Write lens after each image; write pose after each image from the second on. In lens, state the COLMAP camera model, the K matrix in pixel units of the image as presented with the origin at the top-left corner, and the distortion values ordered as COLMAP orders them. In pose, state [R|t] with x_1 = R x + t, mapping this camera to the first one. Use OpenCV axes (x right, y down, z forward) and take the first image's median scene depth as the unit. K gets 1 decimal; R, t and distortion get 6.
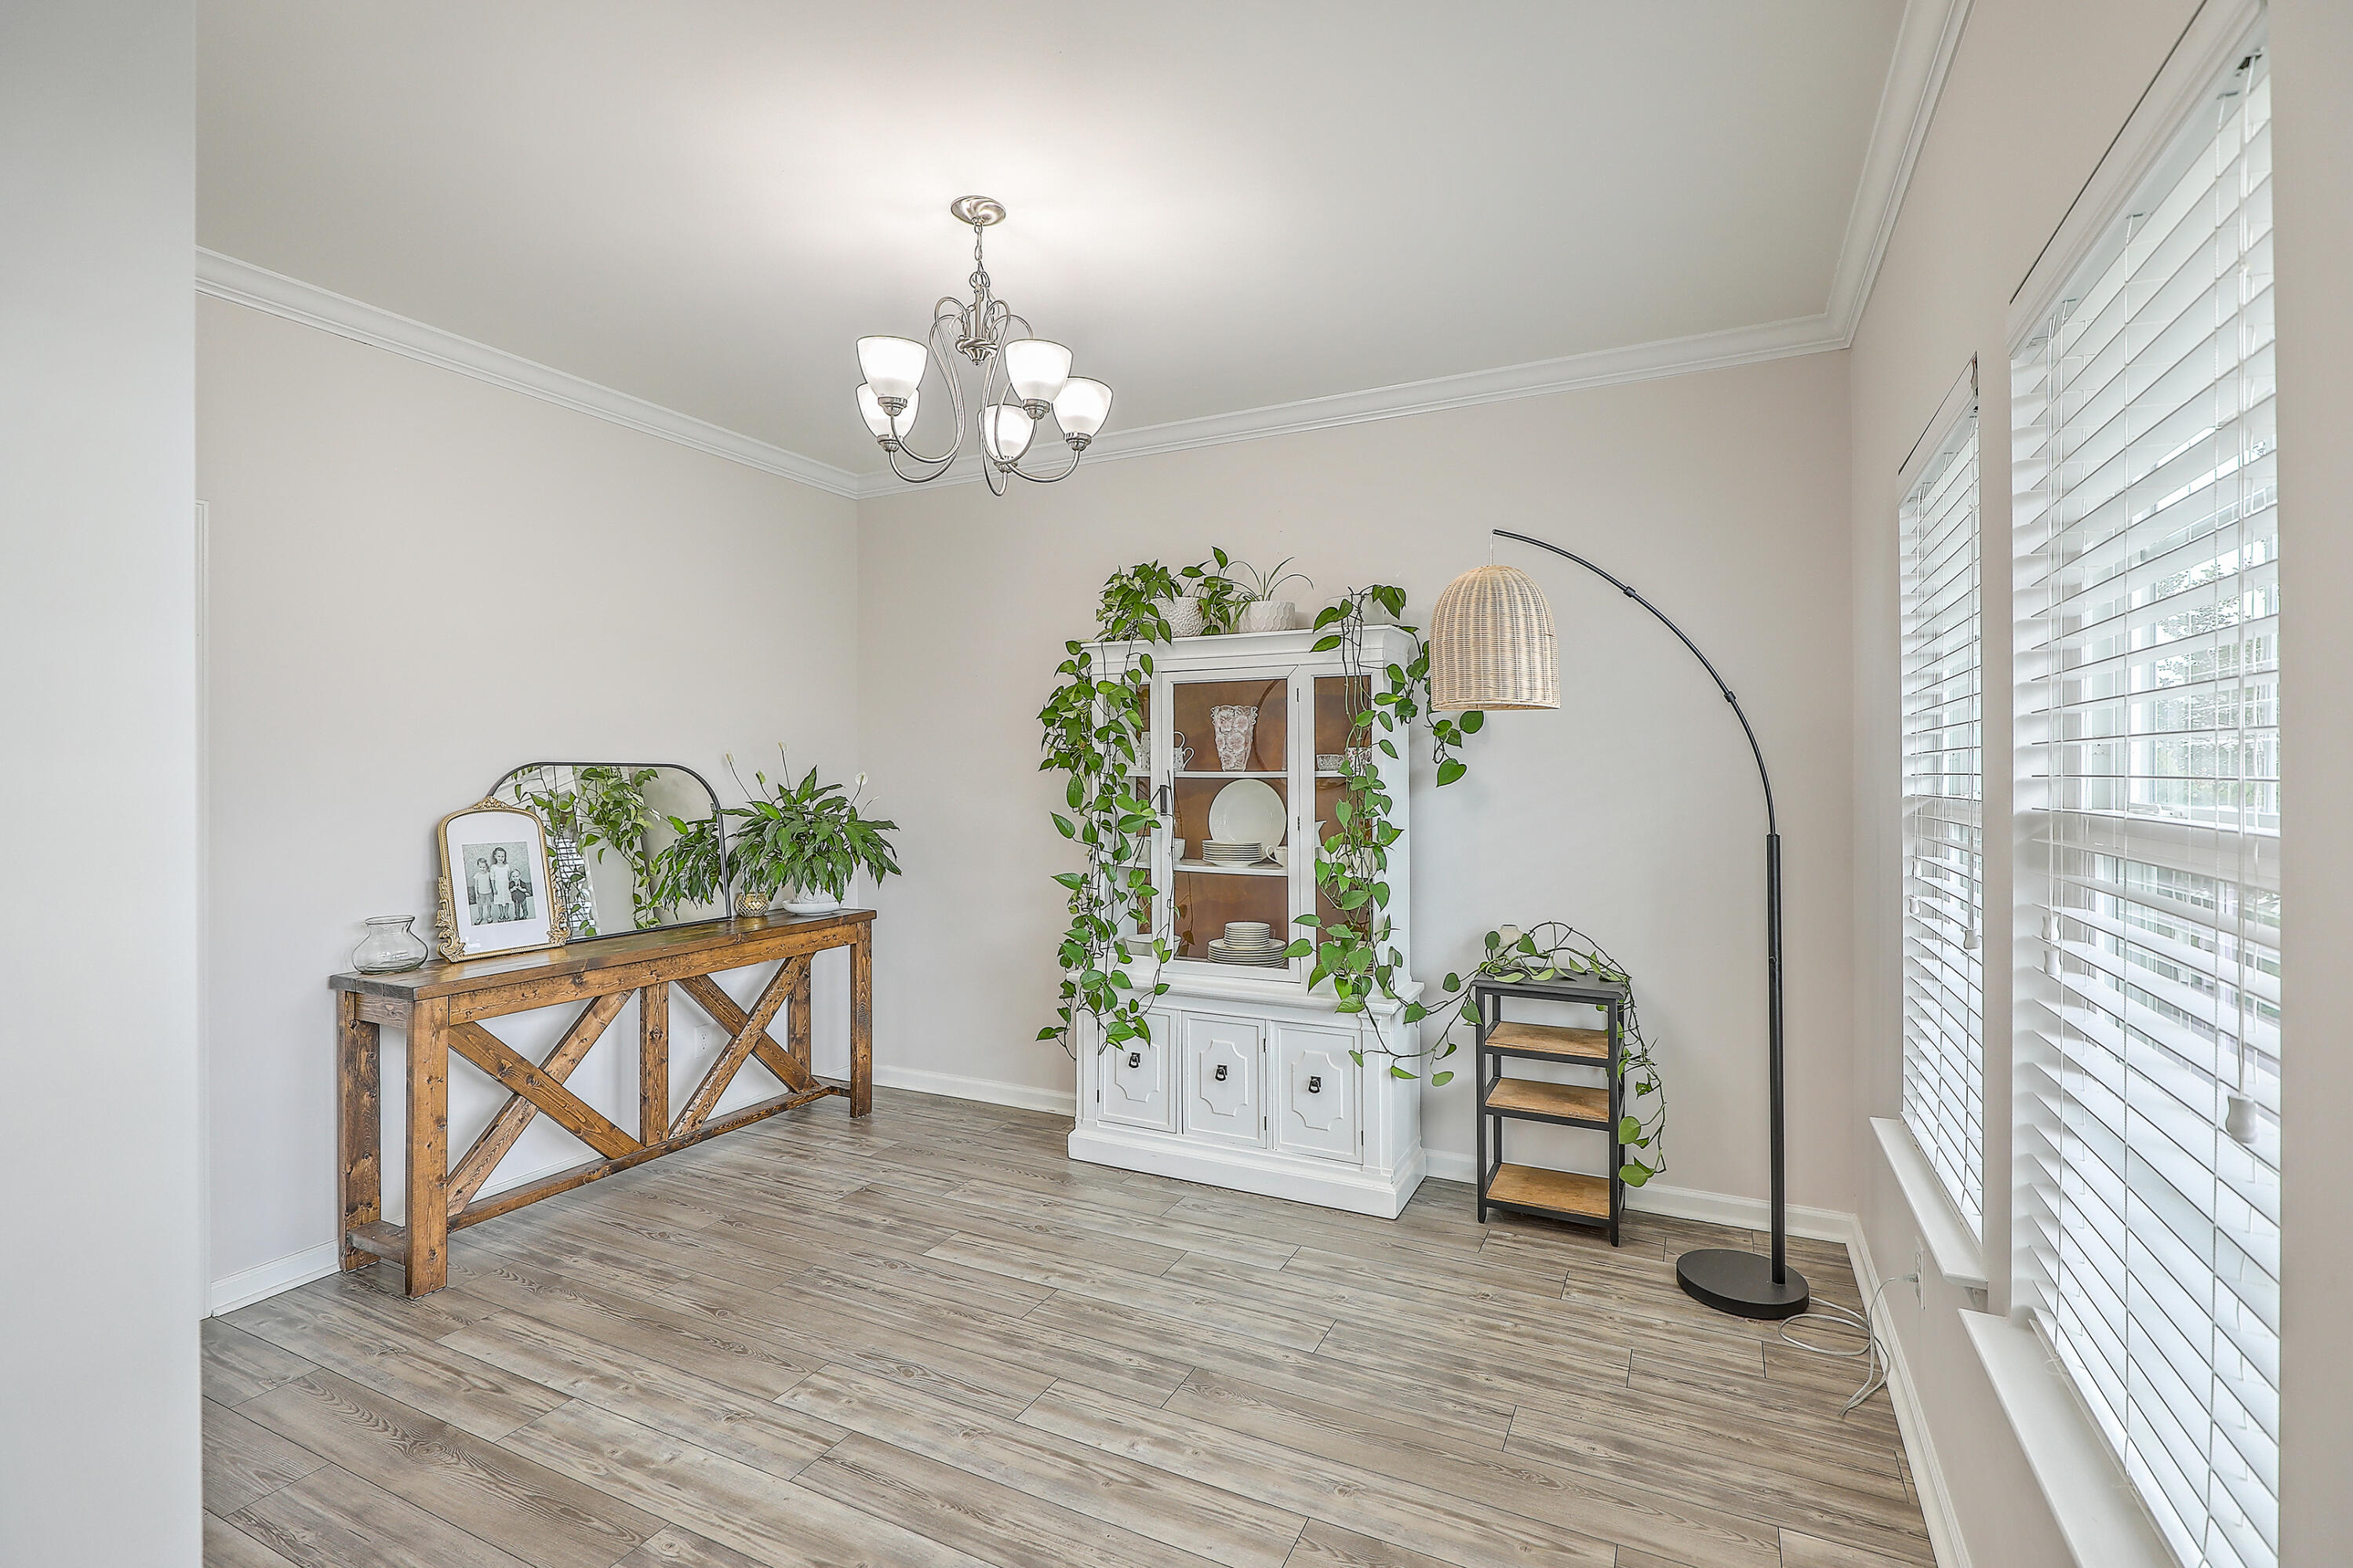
lens RADIAL K [[1067.5, 0, 1203.6], [0, 1067.5, 769.3], [0, 0, 1]] dist [-0.000136, -0.000095]
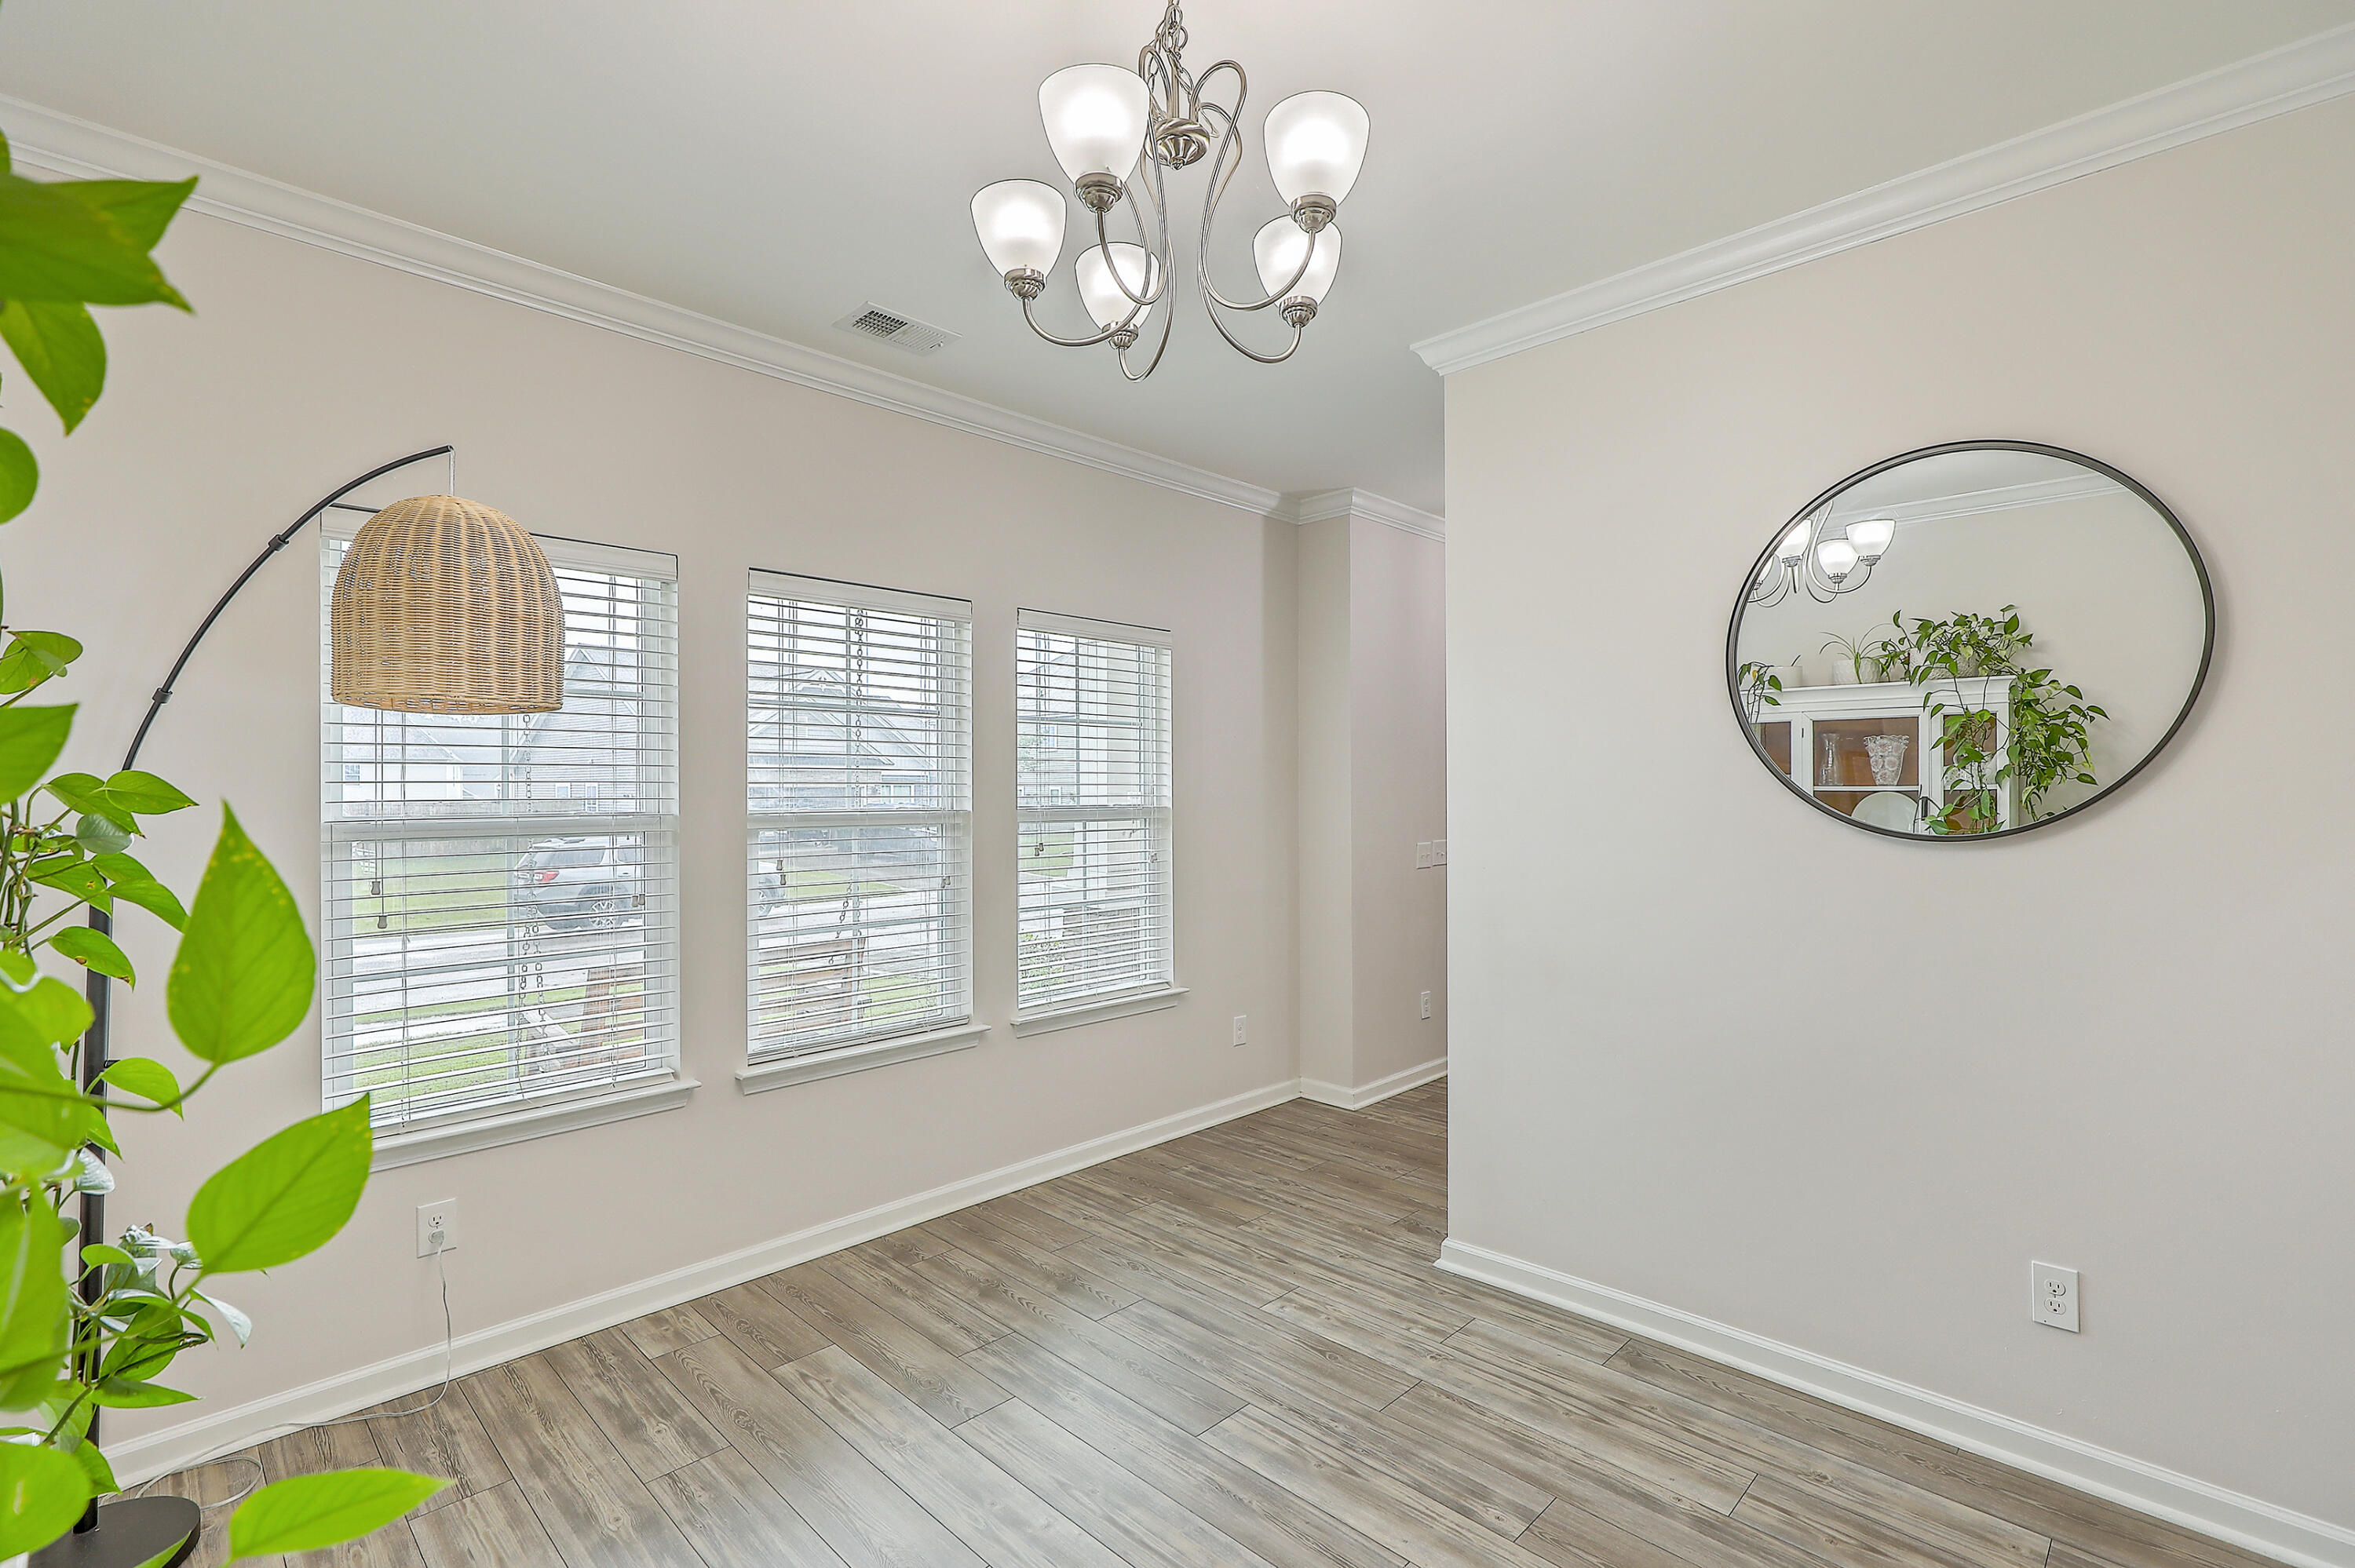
lens RADIAL K [[1069.8, 0, 1191.7], [0, 1069.8, 801.0], [0, 0, 1]] dist [0.000913, -0.000075]
pose [[-0.947059, 0.004266, 0.321031, -0.395201], [0.005716, 0.999977, 0.003575, 0.005135], [-0.321009, 0.005221, -0.947062, 1.498147]]
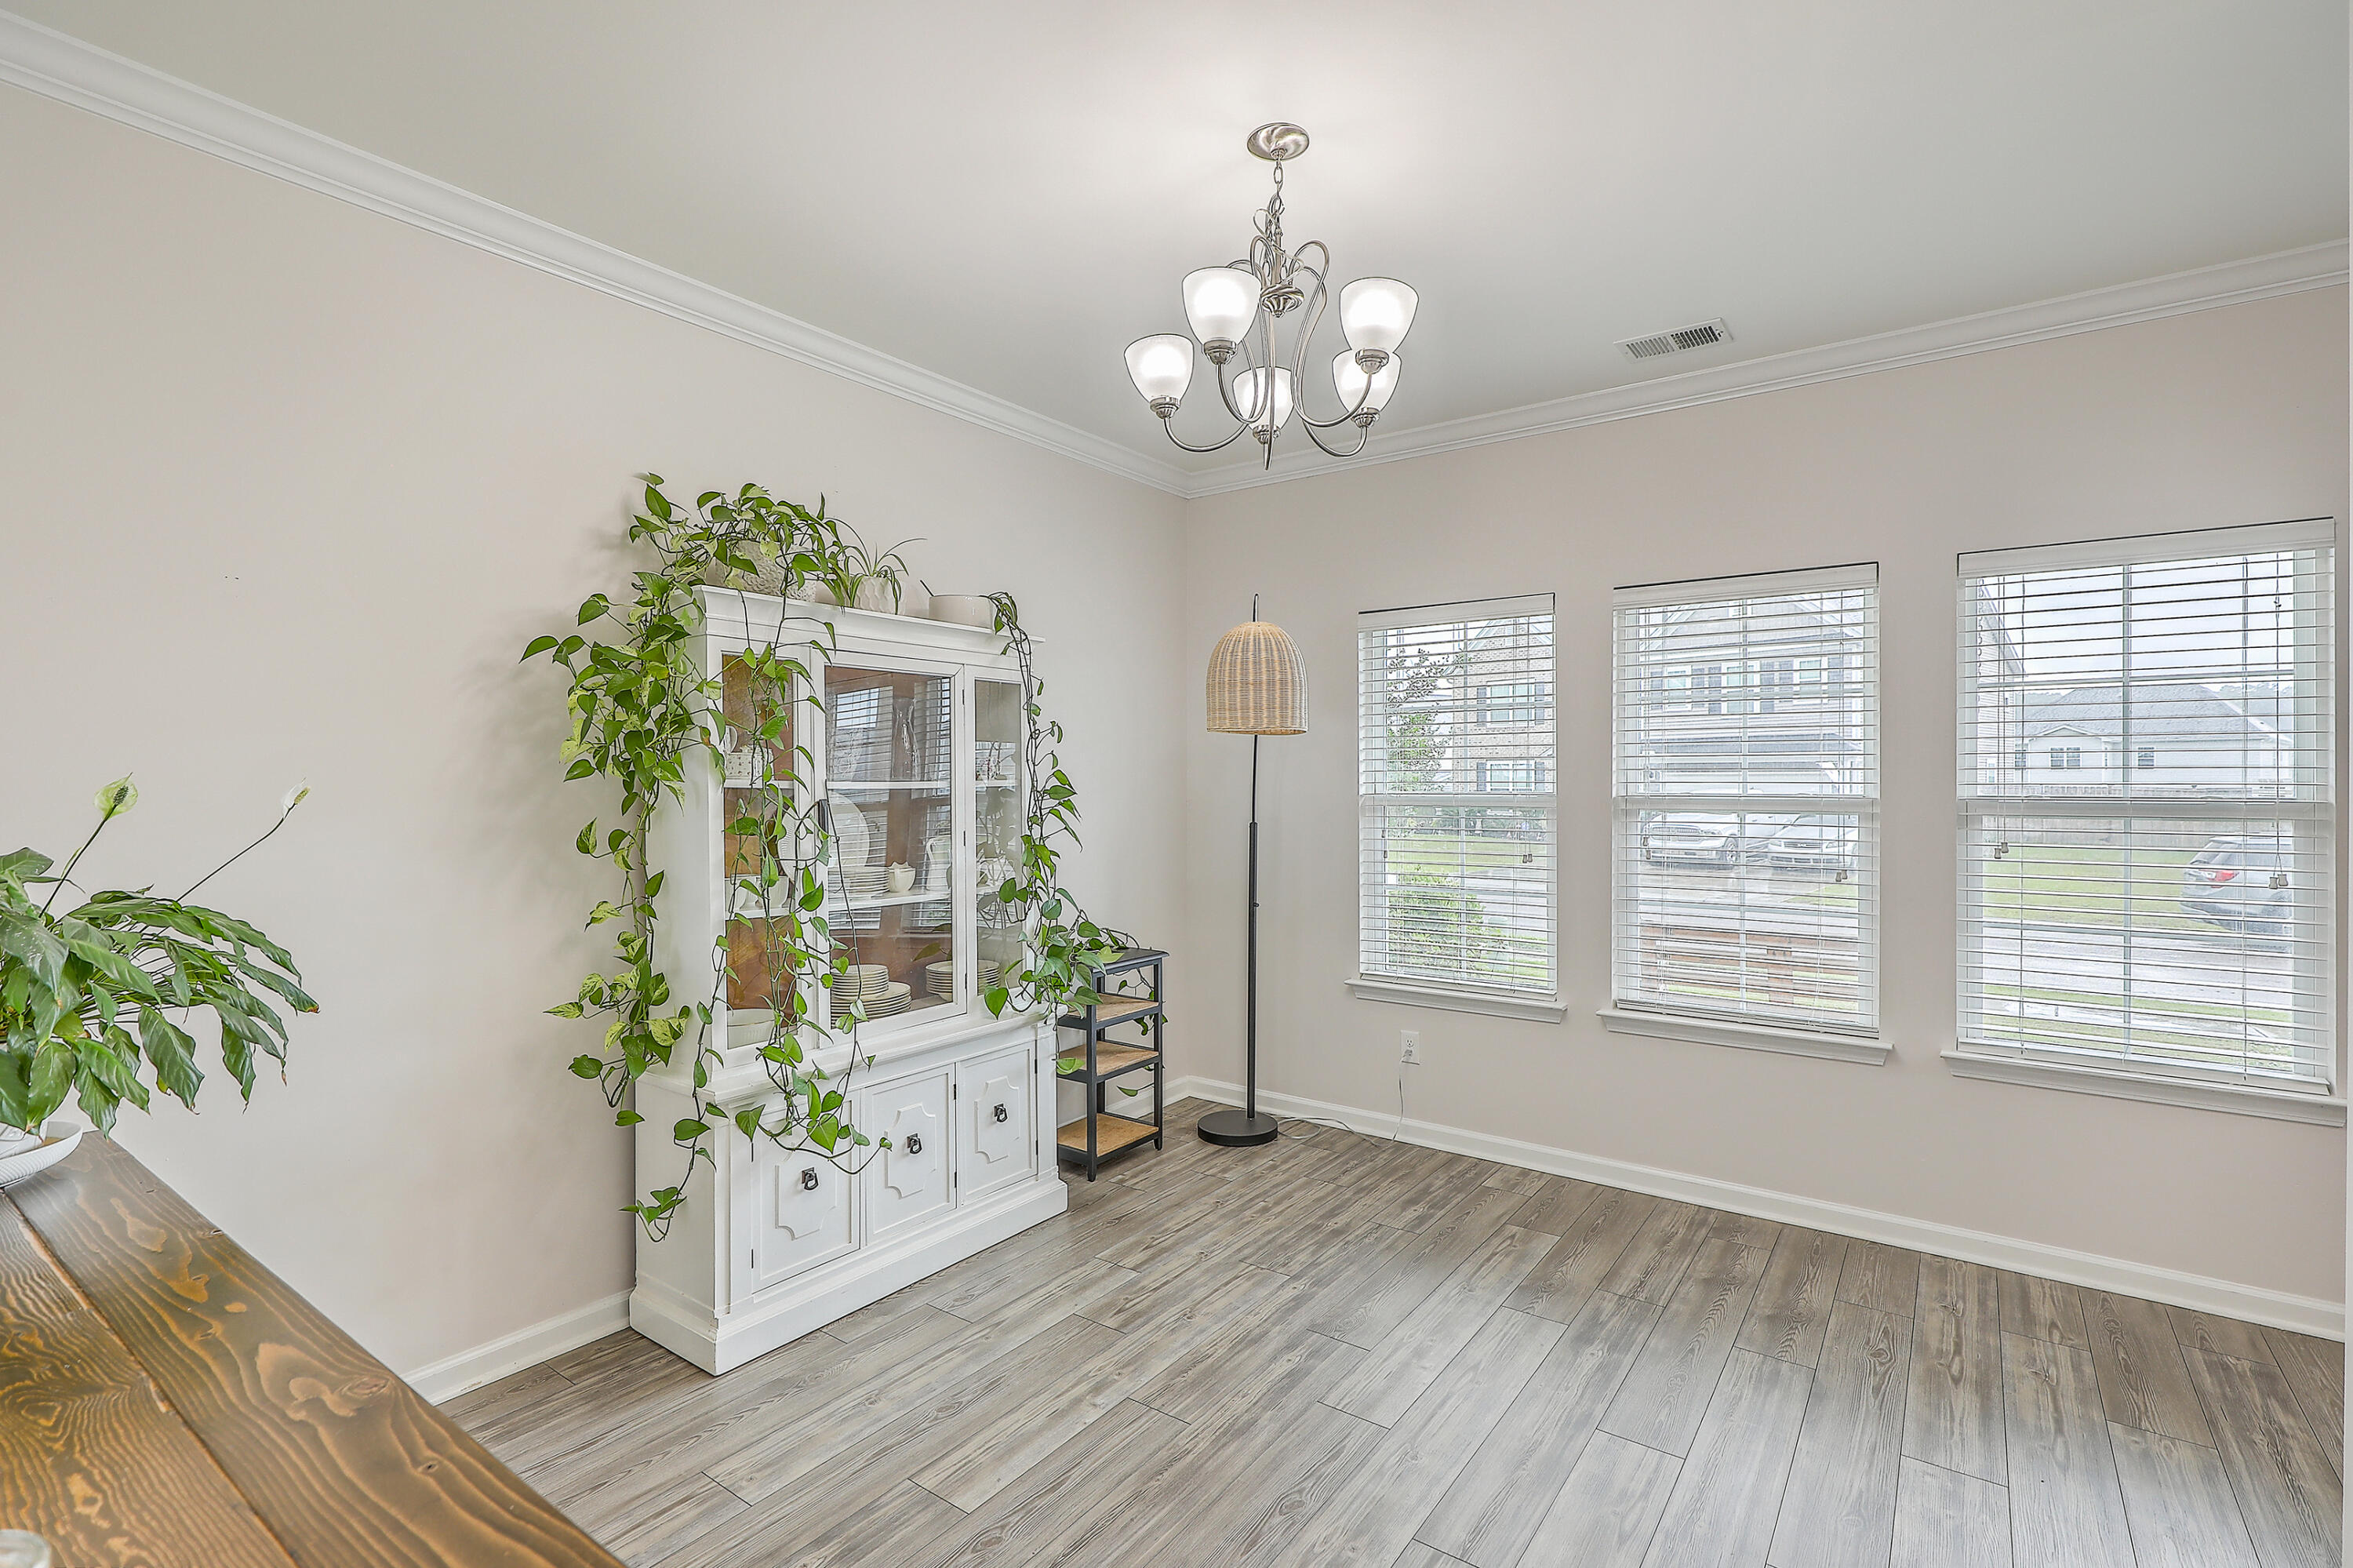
lens RADIAL K [[1069.1, 0, 1190.7], [0, 1069.1, 801.0], [0, 0, 1]] dist [0.000913, -0.000075]
pose [[0.175478, -0.020636, 0.984267, -1.008980], [-0.002641, 0.999767, 0.021432, -0.001250], [-0.984480, -0.006361, 0.175383, 0.859167]]
